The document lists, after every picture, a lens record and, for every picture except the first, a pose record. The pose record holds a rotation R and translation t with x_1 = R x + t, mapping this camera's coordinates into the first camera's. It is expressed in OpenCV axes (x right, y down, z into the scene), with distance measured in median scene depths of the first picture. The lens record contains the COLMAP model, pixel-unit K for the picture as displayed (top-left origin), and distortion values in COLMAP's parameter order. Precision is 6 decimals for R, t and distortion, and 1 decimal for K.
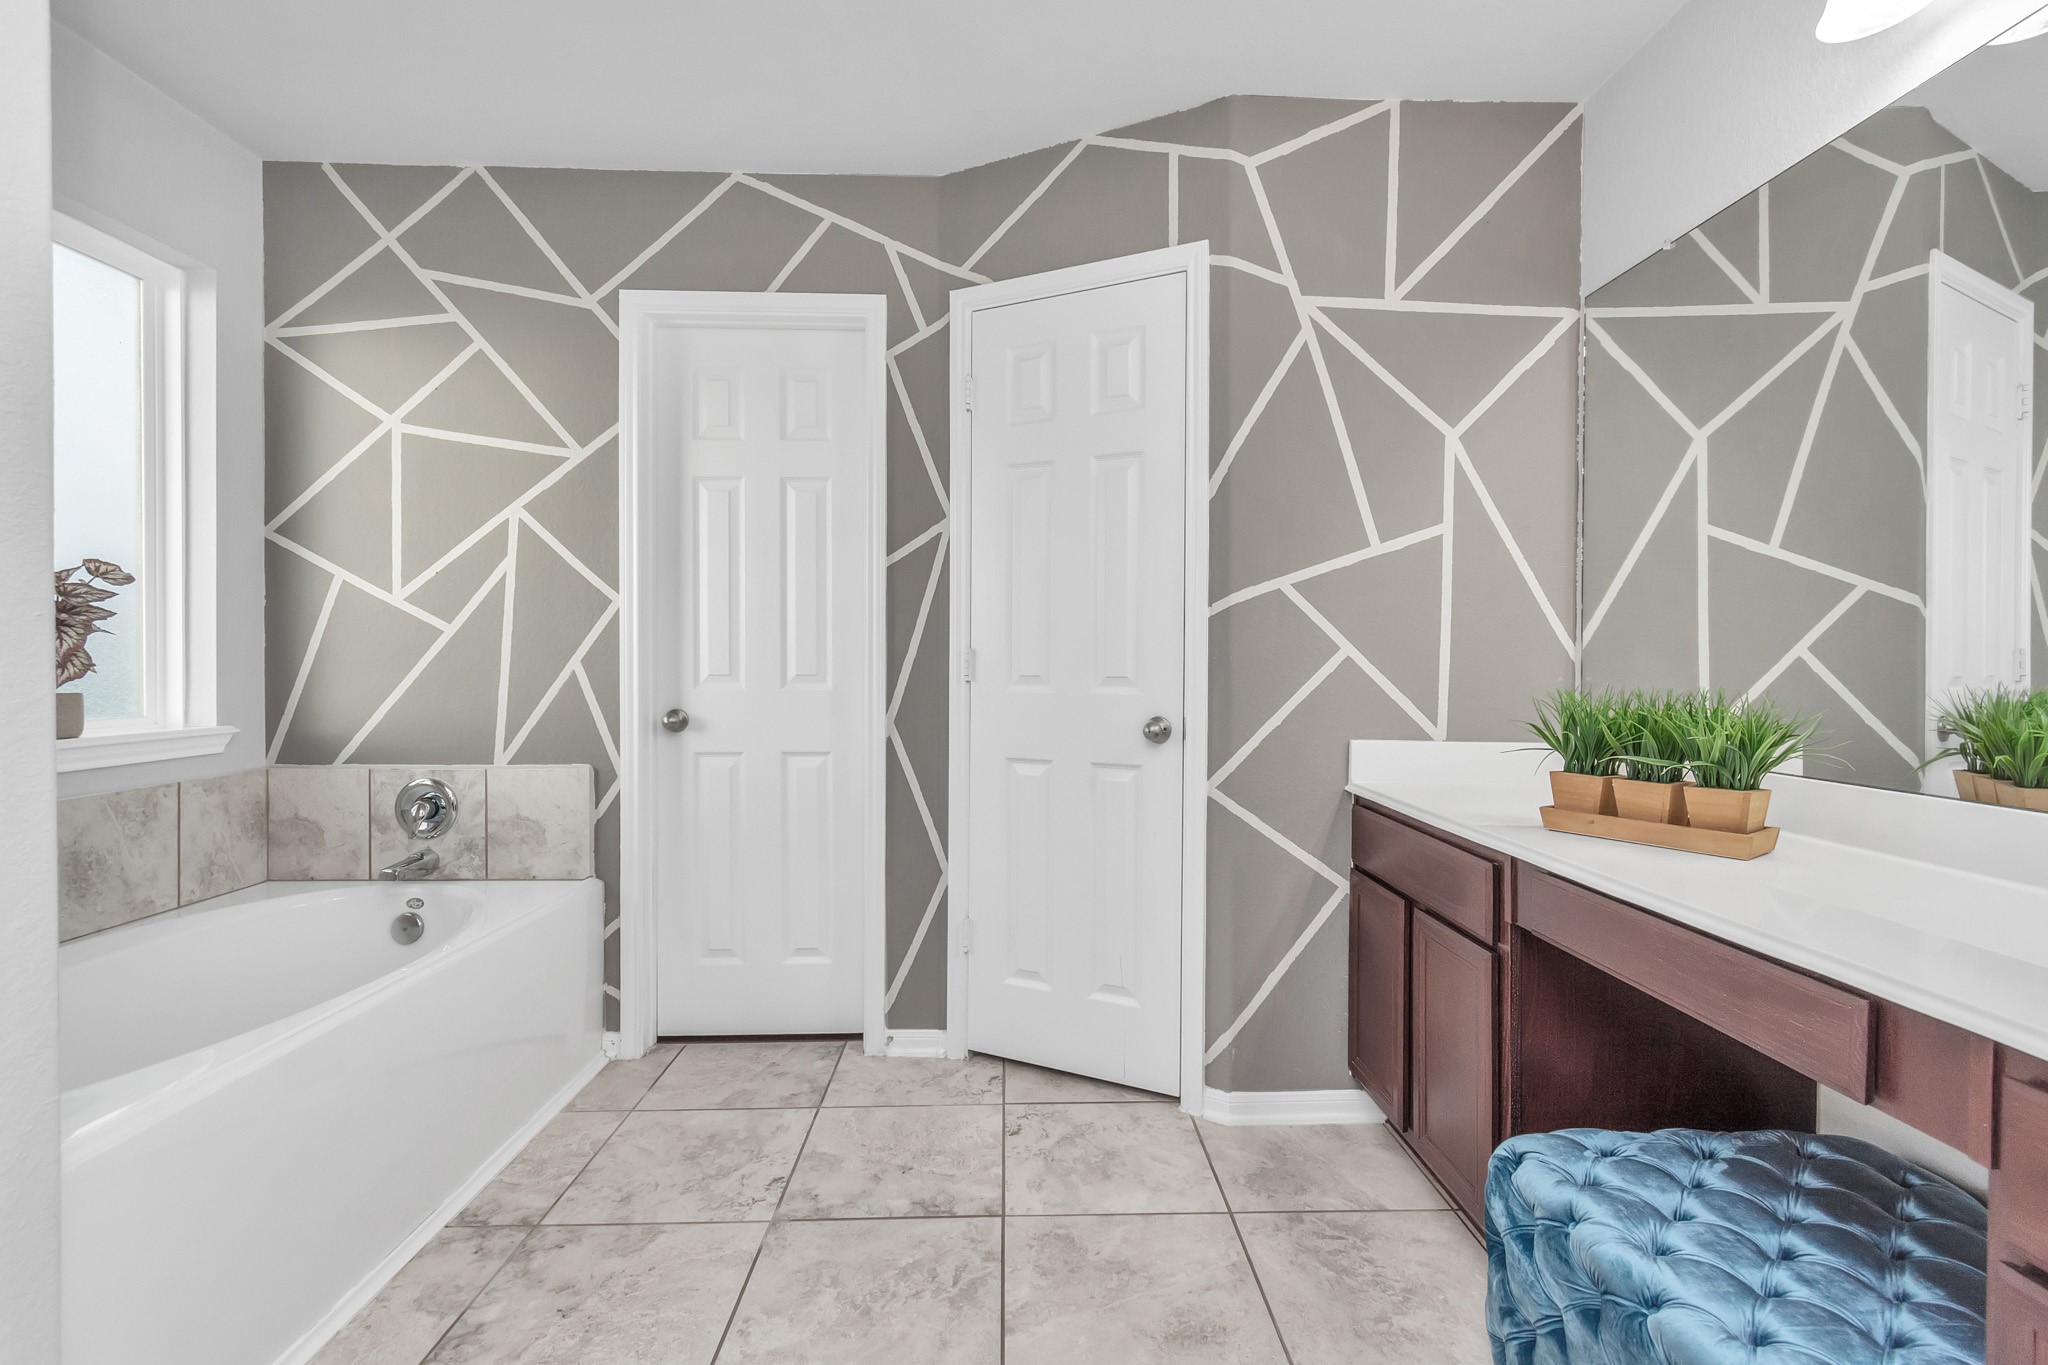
lens RADIAL K [[906.6, 0, 1055.2], [0, 906.6, 671.4], [0, 0, 1]] dist [0.008051, -0.003552]
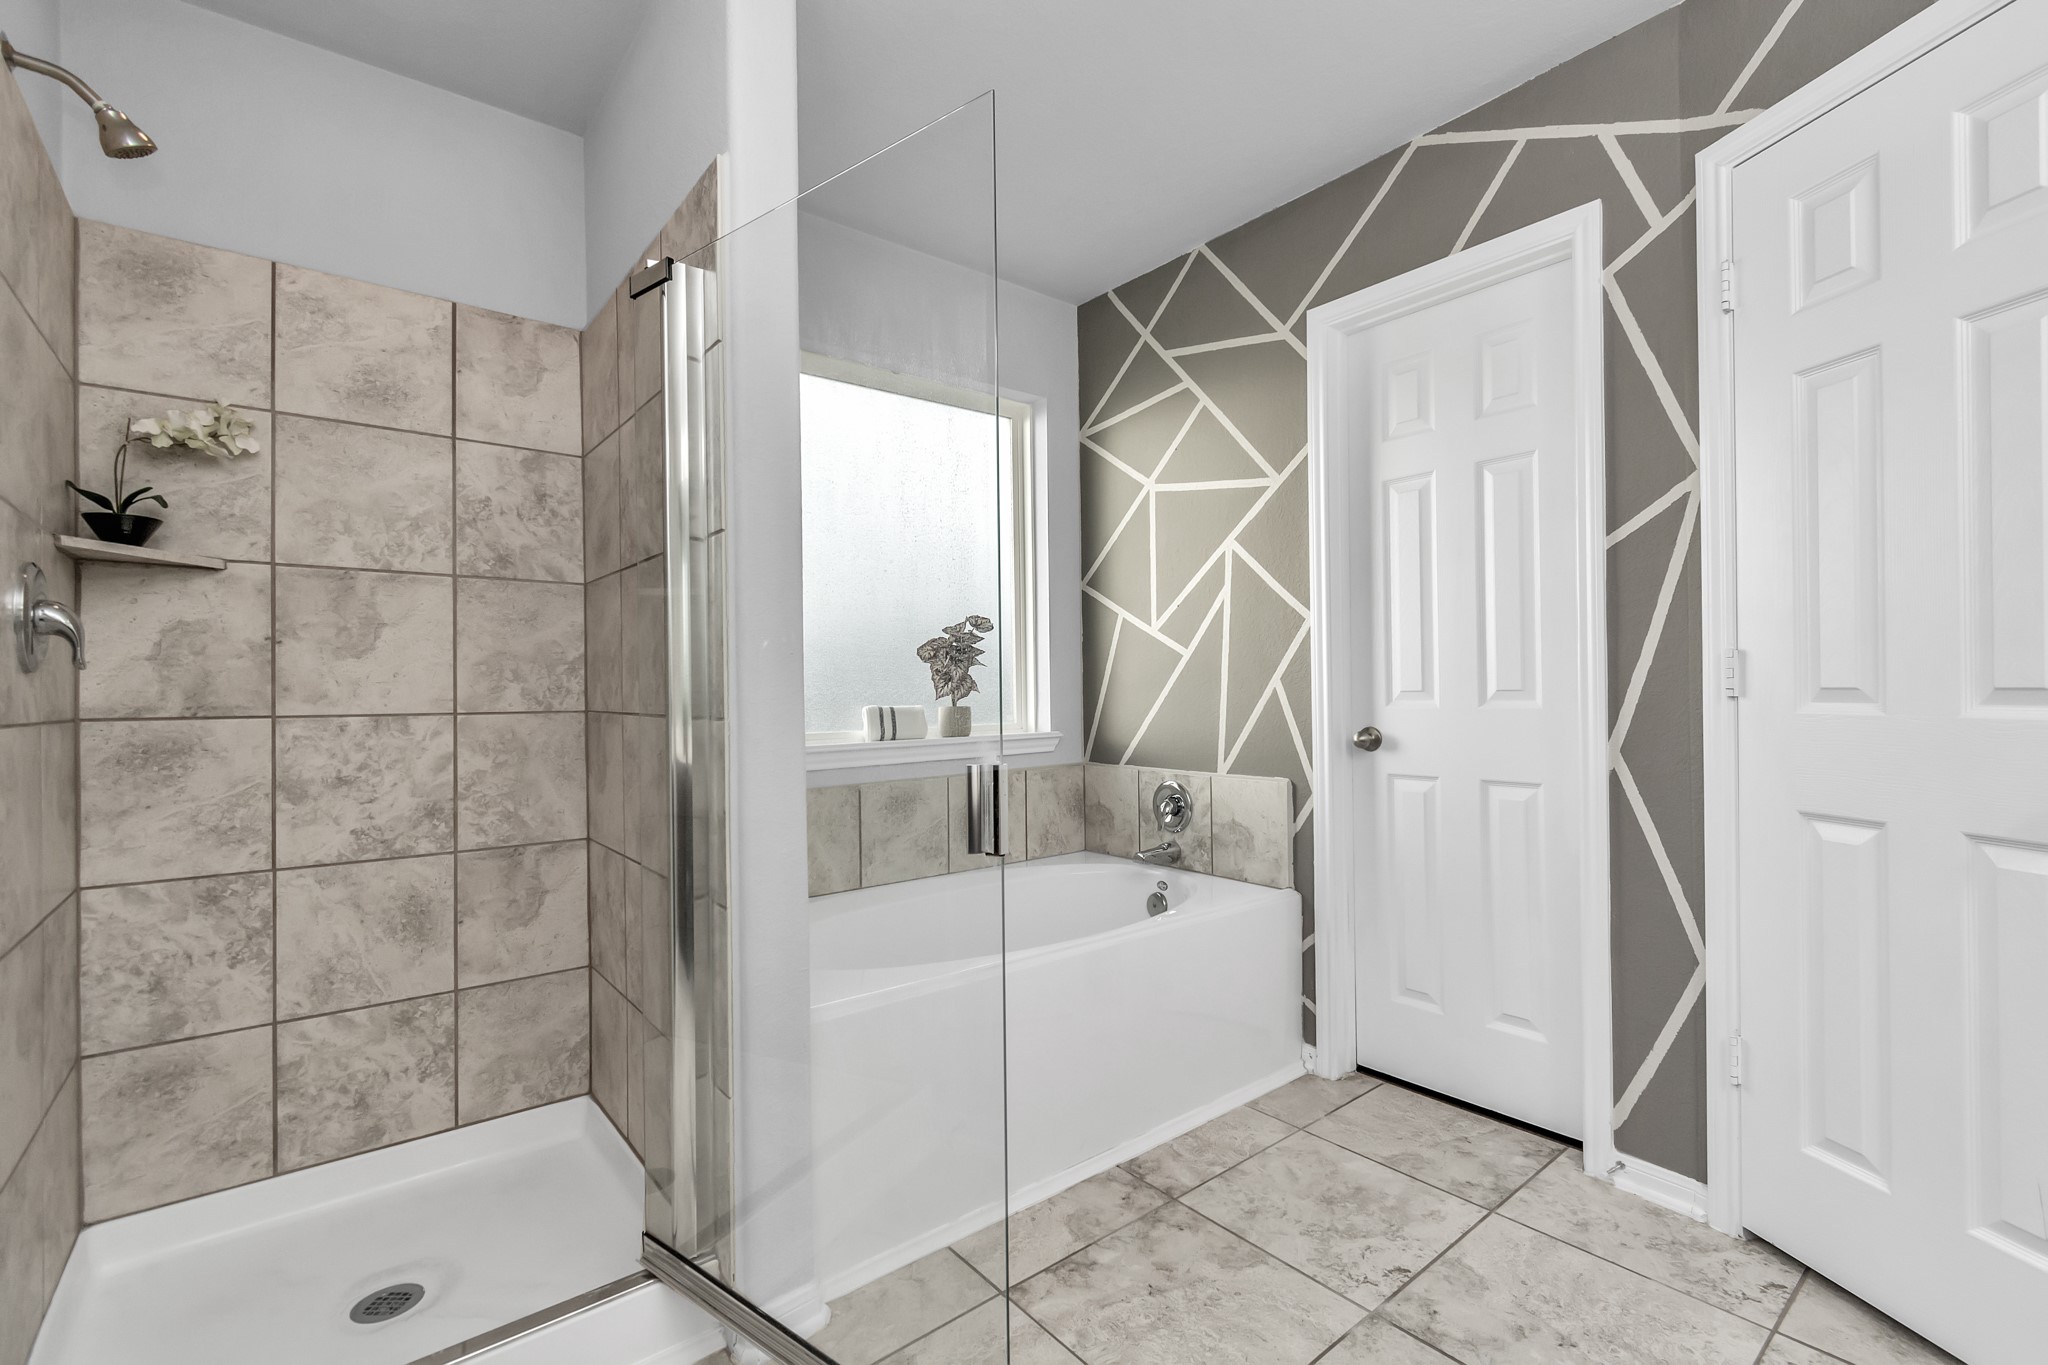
lens RADIAL K [[906.6, 0, 1031.0], [0, 906.6, 686.5], [0, 0, 1]] dist [0.008051, -0.003552]
pose [[0.604498, -0.012029, -0.796516, 0.134801], [0.008805, 0.999926, -0.008419, 0.003758], [0.796558, -0.001924, 0.604559, 0.144310]]
